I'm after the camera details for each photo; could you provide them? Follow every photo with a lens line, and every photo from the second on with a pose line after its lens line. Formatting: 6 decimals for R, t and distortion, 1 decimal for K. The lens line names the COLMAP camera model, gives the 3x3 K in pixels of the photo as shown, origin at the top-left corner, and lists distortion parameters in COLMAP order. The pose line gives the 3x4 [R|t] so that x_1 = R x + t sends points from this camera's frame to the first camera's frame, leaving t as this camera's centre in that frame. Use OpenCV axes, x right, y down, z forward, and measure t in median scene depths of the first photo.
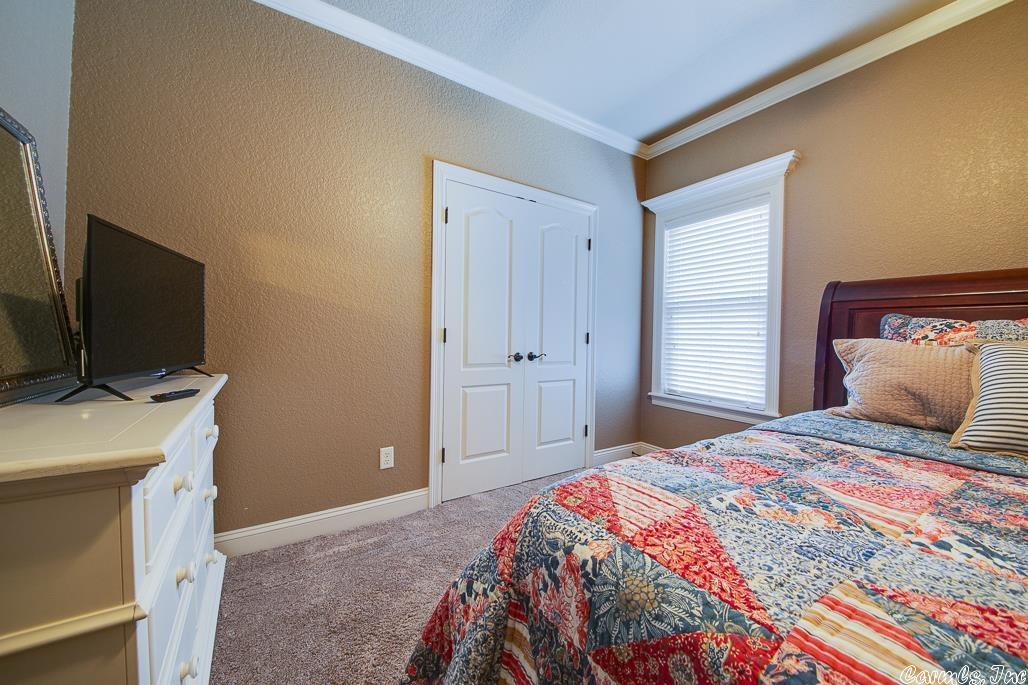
lens RADIAL K [[367.1, 0, 512.6], [0, 367.1, 338.9], [0, 0, 1]] dist [0.020374, -0.016761]
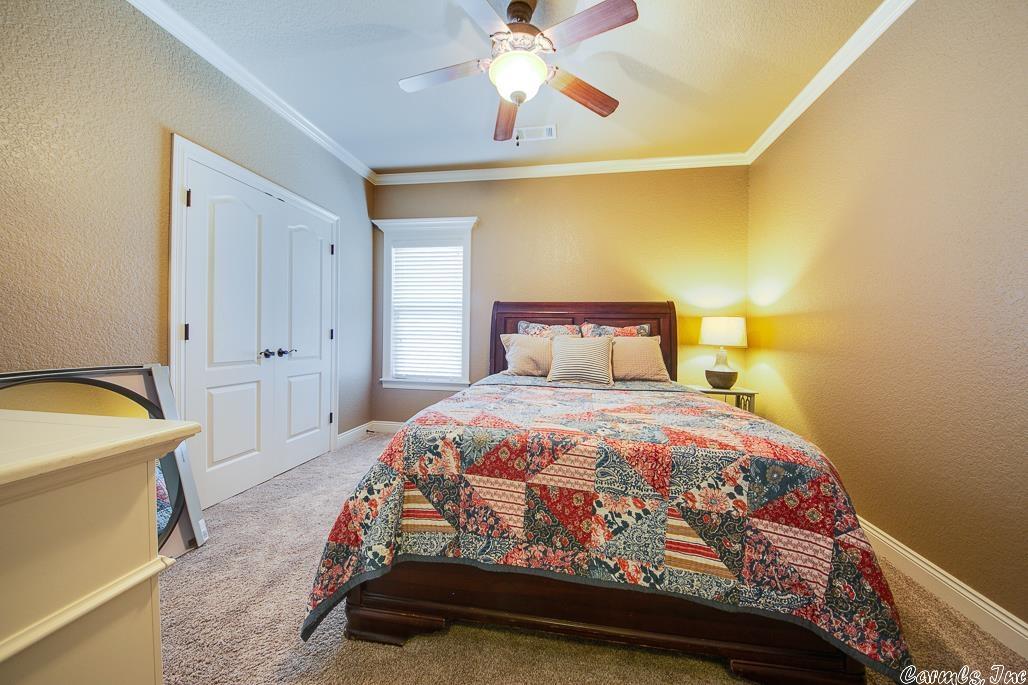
lens RADIAL K [[367.1, 0, 512.6], [0, 367.1, 338.9], [0, 0, 1]] dist [0.020374, -0.016761]
pose [[0.672725, -0.014382, 0.739753, -0.305151], [0.005785, 0.999883, 0.014179, -0.000911], [-0.739870, -0.005259, 0.672729, -0.182644]]
